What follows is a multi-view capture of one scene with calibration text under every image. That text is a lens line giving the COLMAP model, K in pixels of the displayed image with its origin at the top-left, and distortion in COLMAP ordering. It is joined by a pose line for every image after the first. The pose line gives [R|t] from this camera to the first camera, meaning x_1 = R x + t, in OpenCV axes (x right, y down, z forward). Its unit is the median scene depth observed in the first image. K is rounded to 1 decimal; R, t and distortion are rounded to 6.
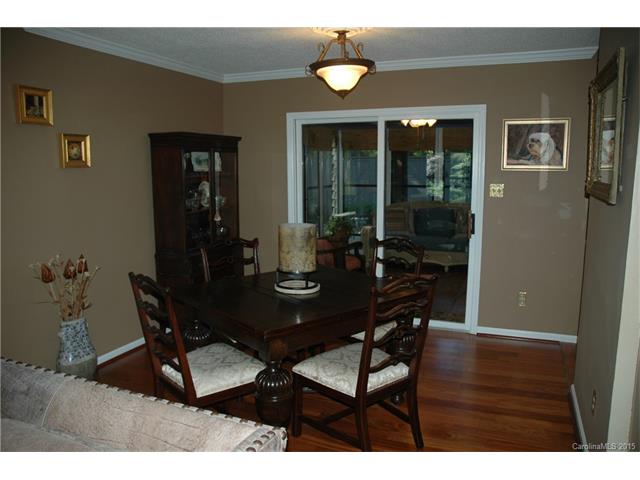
lens RADIAL K [[499.4, 0, 322.4], [0, 499.4, 243.8], [0, 0, 1]] dist [-0.105122, 0.014926]
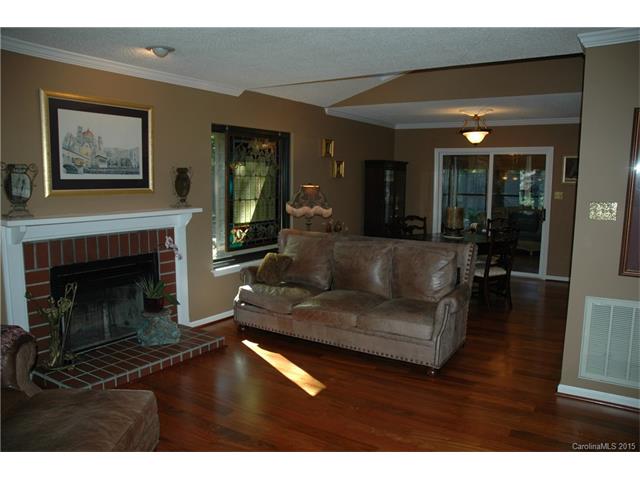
lens RADIAL K [[499.4, 0, 319.8], [0, 499.4, 239.3], [0, 0, 1]] dist [-0.105122, 0.014926]
pose [[0.983474, 0.035732, -0.177488, -0.159350], [-0.041306, 0.998759, -0.027809, 0.122607], [0.176274, 0.034681, 0.983730, -0.800651]]
